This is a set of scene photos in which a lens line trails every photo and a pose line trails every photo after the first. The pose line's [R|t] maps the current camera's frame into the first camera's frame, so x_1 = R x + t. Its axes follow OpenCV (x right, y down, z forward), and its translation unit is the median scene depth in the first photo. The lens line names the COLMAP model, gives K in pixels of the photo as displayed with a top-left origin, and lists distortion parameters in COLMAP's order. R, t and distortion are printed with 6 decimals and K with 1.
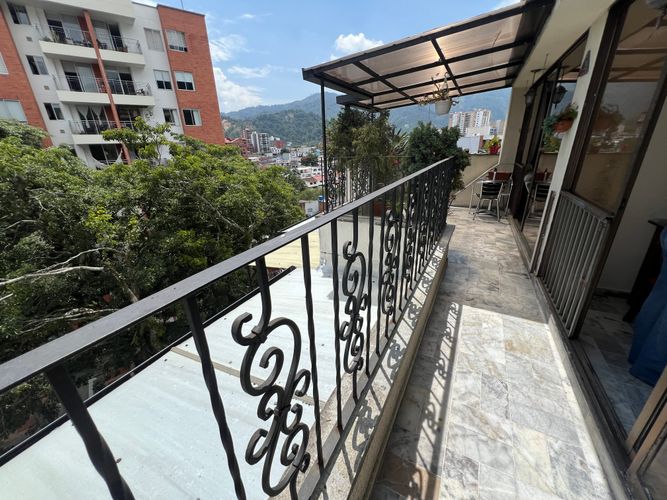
lens RADIAL K [[269.5, 0, 334.2], [0, 269.5, 246.2], [0, 0, 1]] dist [0.009482, -0.002383]
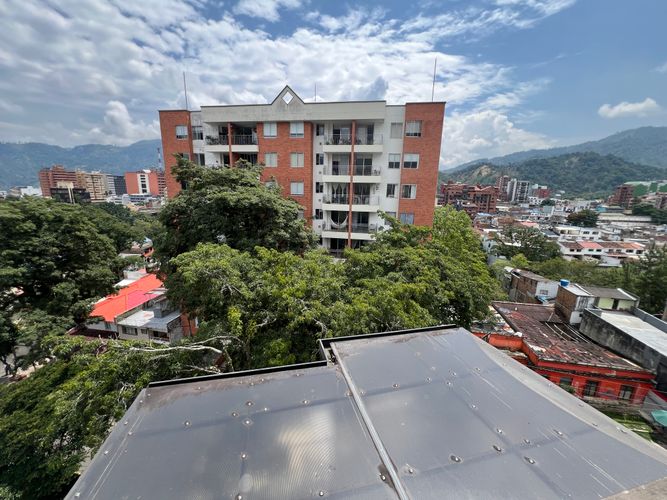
lens RADIAL K [[271.1, 0, 333.3], [0, 271.1, 250.9], [0, 0, 1]] dist [0.003685, 0.000042]
pose [[0.662765, 0.215065, -0.717279, 0.116408], [-0.307005, 0.951707, 0.001683, -0.171802], [0.683001, 0.219093, 0.696784, 0.094859]]
